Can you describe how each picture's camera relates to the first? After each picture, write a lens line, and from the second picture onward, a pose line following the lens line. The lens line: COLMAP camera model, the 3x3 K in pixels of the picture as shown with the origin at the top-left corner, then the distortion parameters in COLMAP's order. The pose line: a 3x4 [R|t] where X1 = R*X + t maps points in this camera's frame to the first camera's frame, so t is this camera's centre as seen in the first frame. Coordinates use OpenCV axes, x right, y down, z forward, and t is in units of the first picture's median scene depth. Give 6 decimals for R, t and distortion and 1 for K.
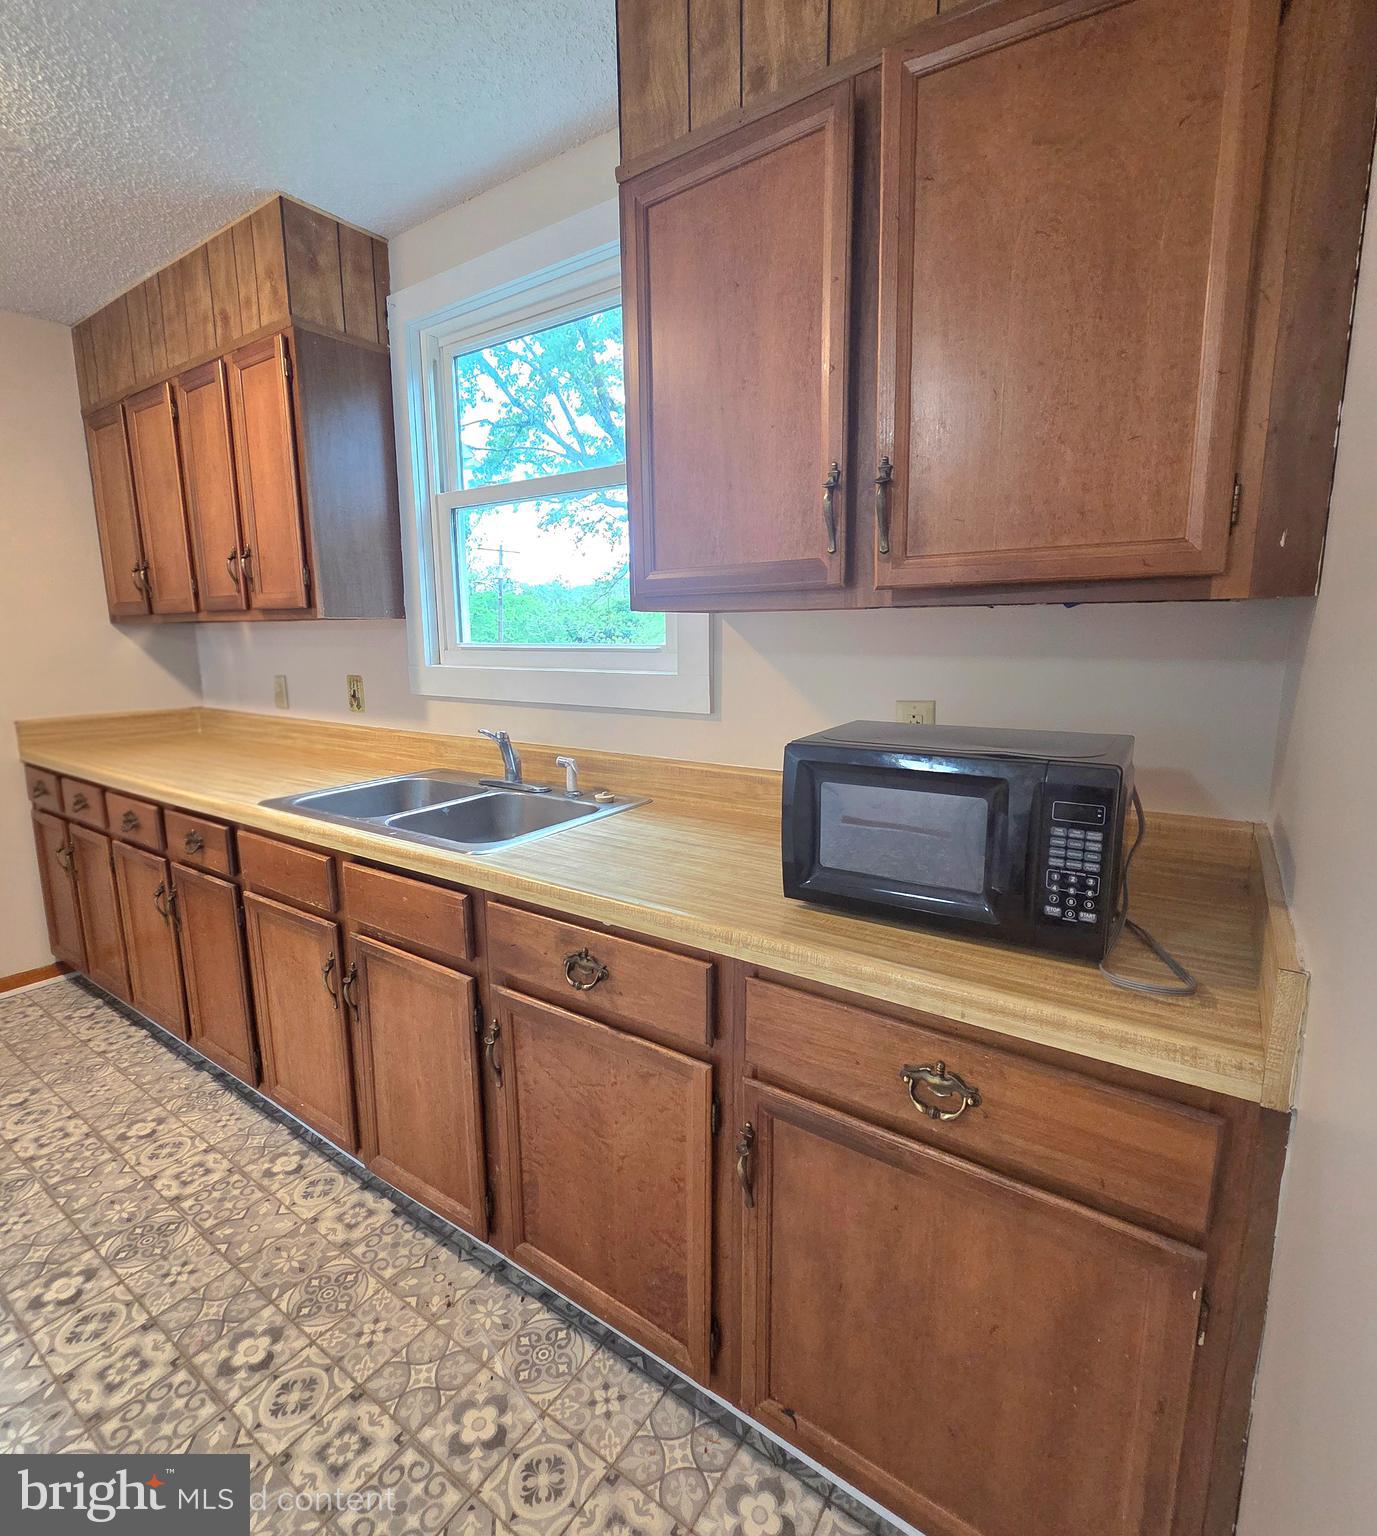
lens RADIAL K [[750.7, 0, 691.5], [0, 750.7, 762.1], [0, 0, 1]] dist [0.002113, -0.002639]
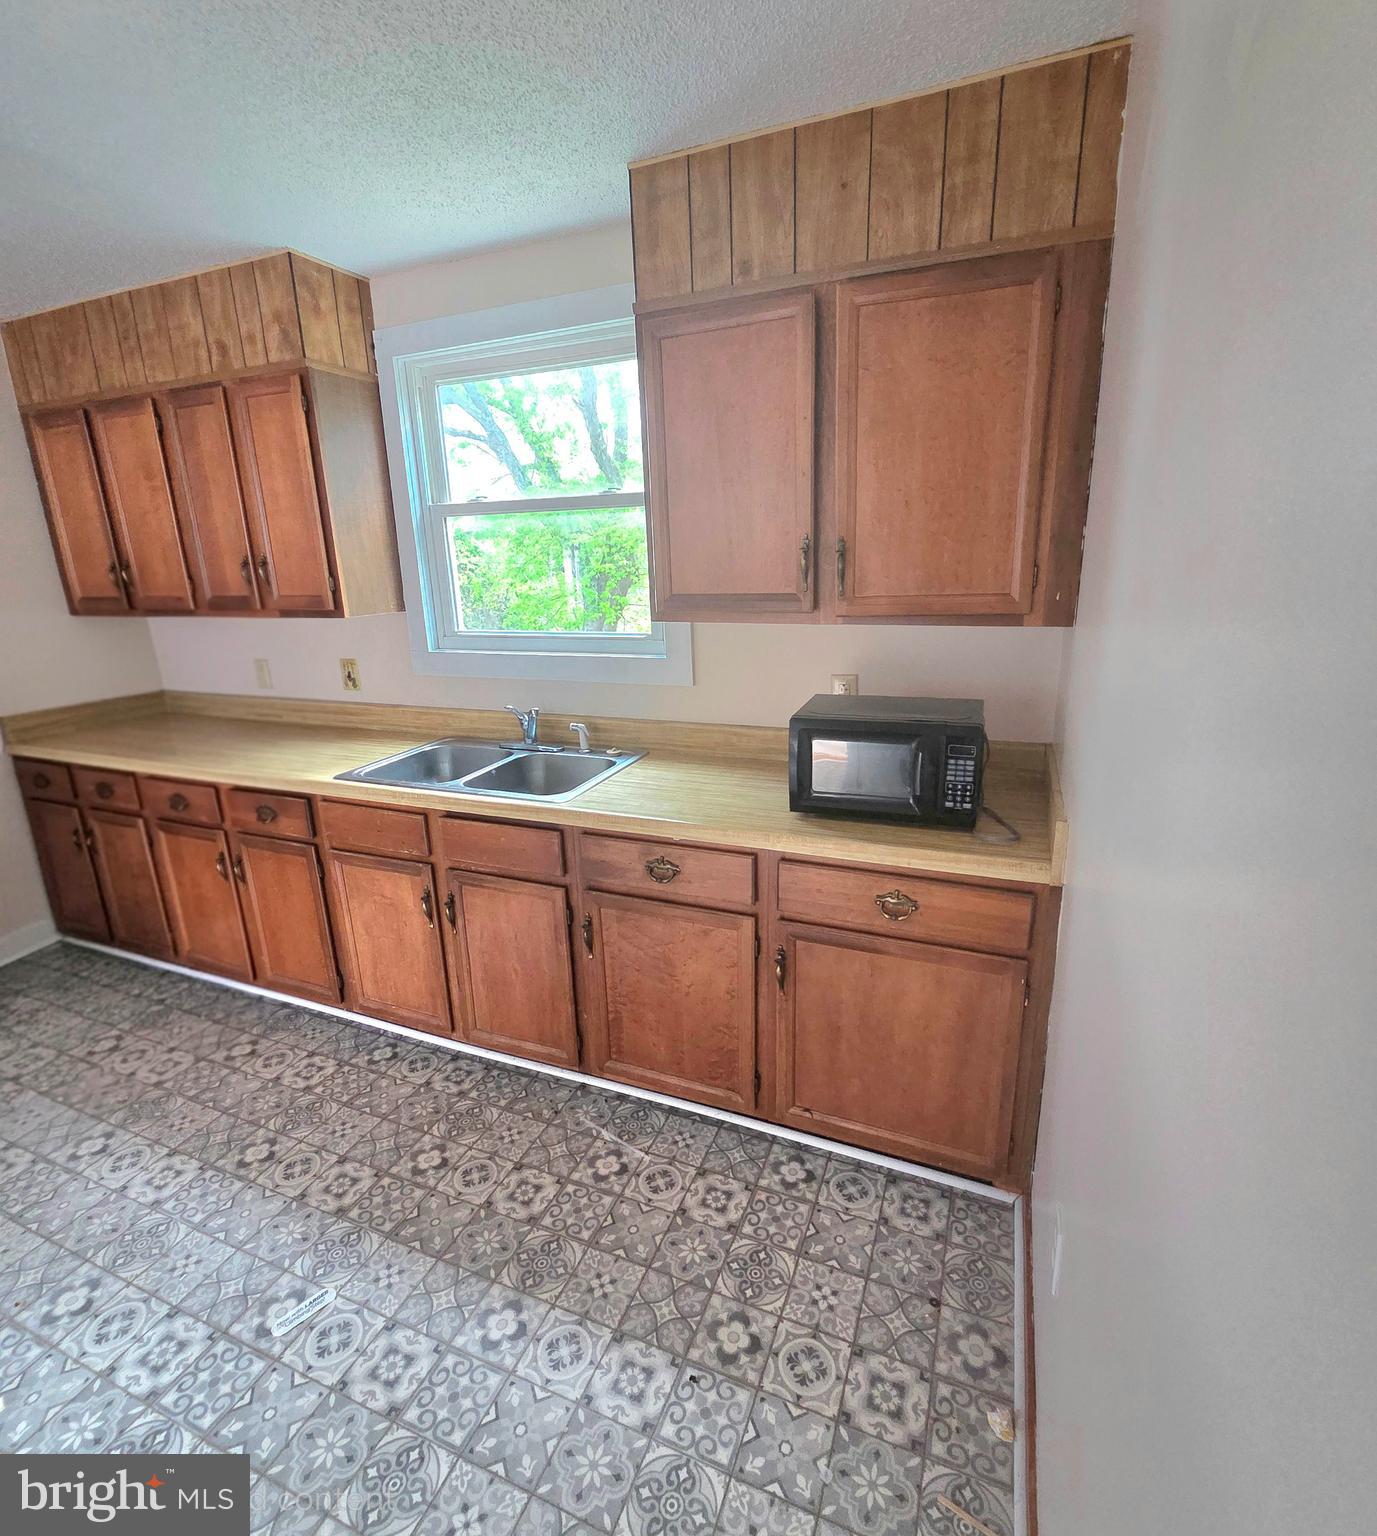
lens RADIAL K [[750.7, 0, 691.2], [0, 750.7, 763.1], [0, 0, 1]] dist [0.002113, -0.002639]
pose [[0.978003, -0.078511, 0.193254, -0.370074], [0.059025, 0.992761, 0.104606, -0.100883], [-0.200068, -0.090898, 0.975556, -0.502244]]
